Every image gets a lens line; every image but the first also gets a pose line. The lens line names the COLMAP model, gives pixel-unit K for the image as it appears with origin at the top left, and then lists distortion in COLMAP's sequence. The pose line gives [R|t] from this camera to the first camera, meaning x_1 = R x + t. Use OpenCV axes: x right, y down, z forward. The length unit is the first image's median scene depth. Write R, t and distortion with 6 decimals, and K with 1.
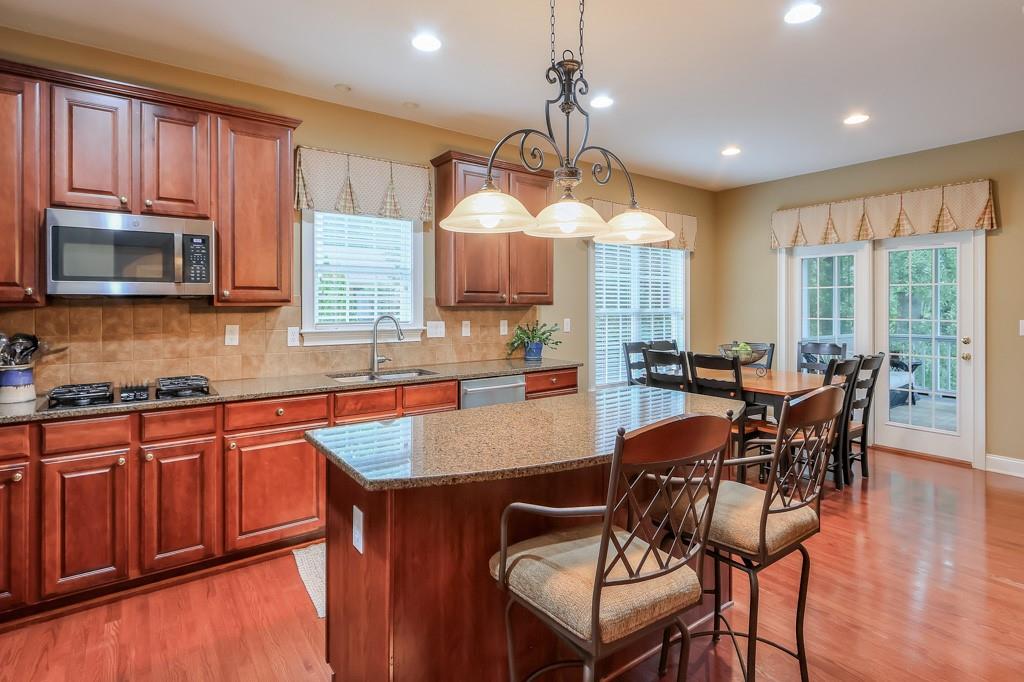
lens RADIAL K [[547.0, 0, 460.6], [0, 547.0, 309.3], [0, 0, 1]] dist [-0.055296, 0.000056]
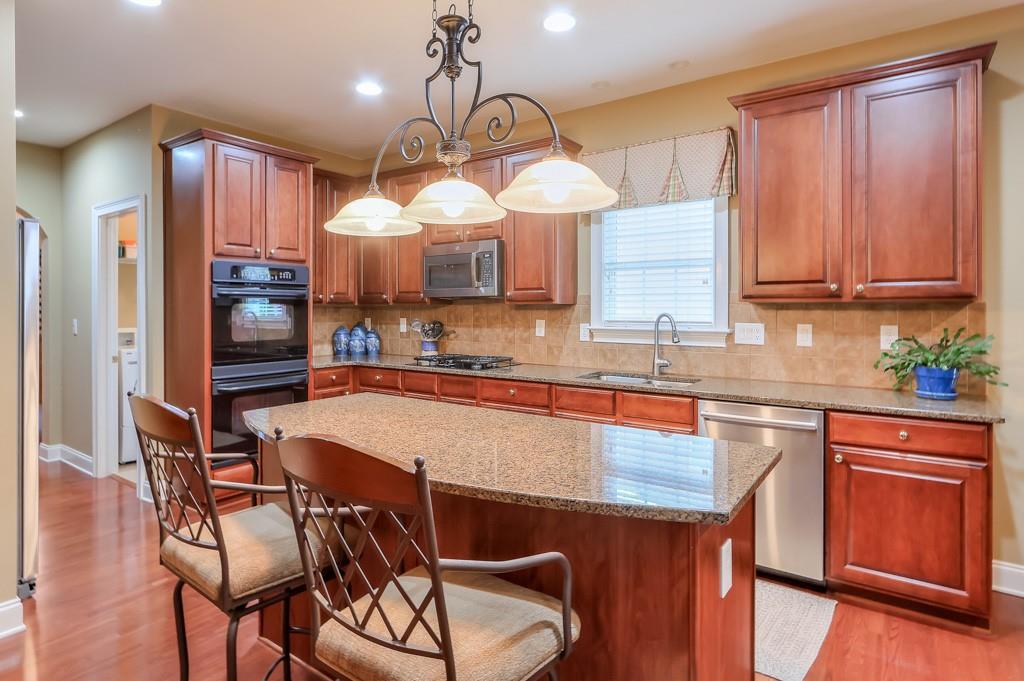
lens RADIAL K [[552.7, 0, 527.4], [0, 552.7, 309.7], [0, 0, 1]] dist [-0.000807, 0.002383]
pose [[0.285636, 0.005858, -0.958320, 0.837230], [-0.002933, 0.999982, 0.005239, -0.000112], [0.958334, 0.001314, 0.285648, 0.671563]]
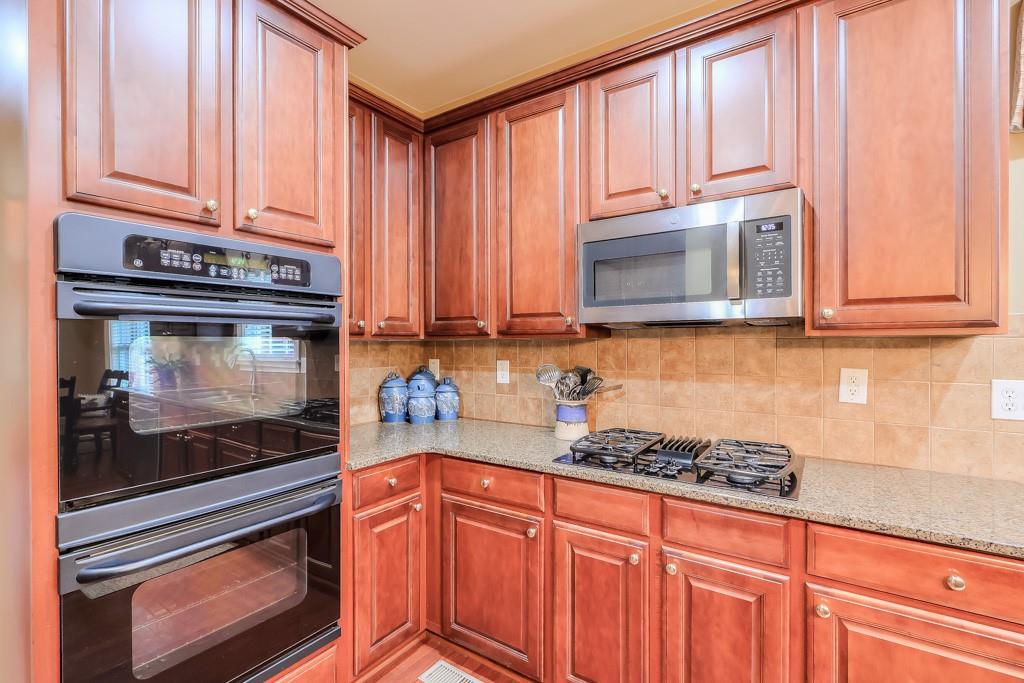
lens RADIAL K [[407.0, 0, 545.4], [0, 407.0, 342.6], [0, 0, 1]] dist [0.009549, -0.000734]
pose [[0.396131, 0.005061, -0.918180, -0.161436], [-0.001281, 0.999987, 0.004959, -0.000884], [0.918193, -0.000789, 0.396132, 0.566425]]
